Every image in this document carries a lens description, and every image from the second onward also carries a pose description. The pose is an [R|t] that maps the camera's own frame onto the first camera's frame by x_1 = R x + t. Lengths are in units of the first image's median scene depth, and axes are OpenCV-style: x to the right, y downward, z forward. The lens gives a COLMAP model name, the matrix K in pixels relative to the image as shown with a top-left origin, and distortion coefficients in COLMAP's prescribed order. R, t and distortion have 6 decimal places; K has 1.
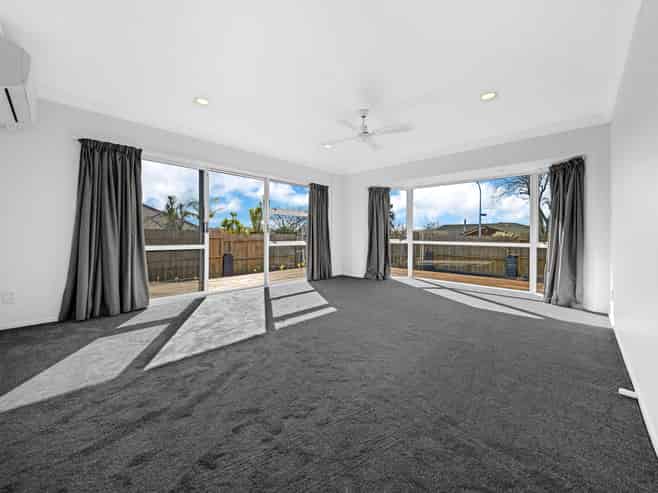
lens RADIAL K [[263.1, 0, 327.0], [0, 263.1, 238.0], [0, 0, 1]] dist [-0.000457, -0.000175]
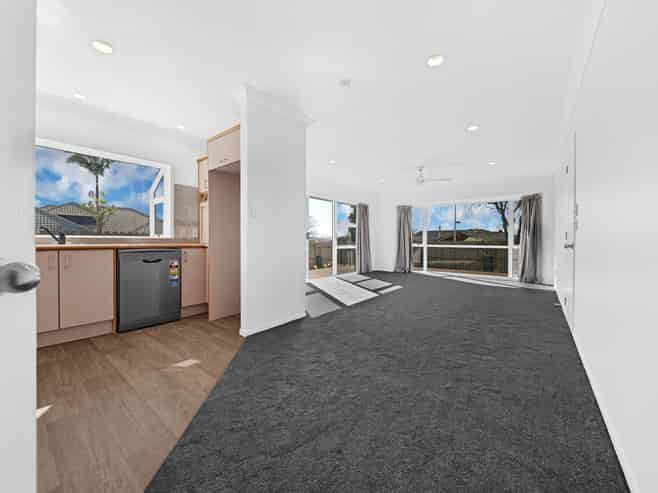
lens RADIAL K [[258.8, 0, 331.9], [0, 258.8, 245.4], [0, 0, 1]] dist [-0.000853, -0.000200]
pose [[0.994999, -0.005841, 0.099718, -0.342358], [0.005155, 0.999961, 0.007142, 0.001504], [-0.099756, -0.006592, 0.994990, -0.340005]]
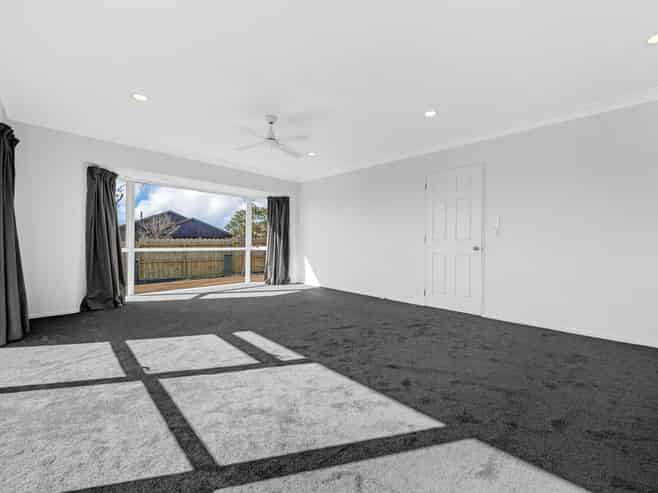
lens RADIAL K [[258.8, 0, 331.9], [0, 258.8, 245.4], [0, 0, 1]] dist [-0.000853, -0.000200]
pose [[0.018188, -0.016553, 0.999698, -0.486709], [0.002829, 0.999860, 0.016504, -0.009648], [-0.999831, 0.002528, 0.018232, 0.443143]]
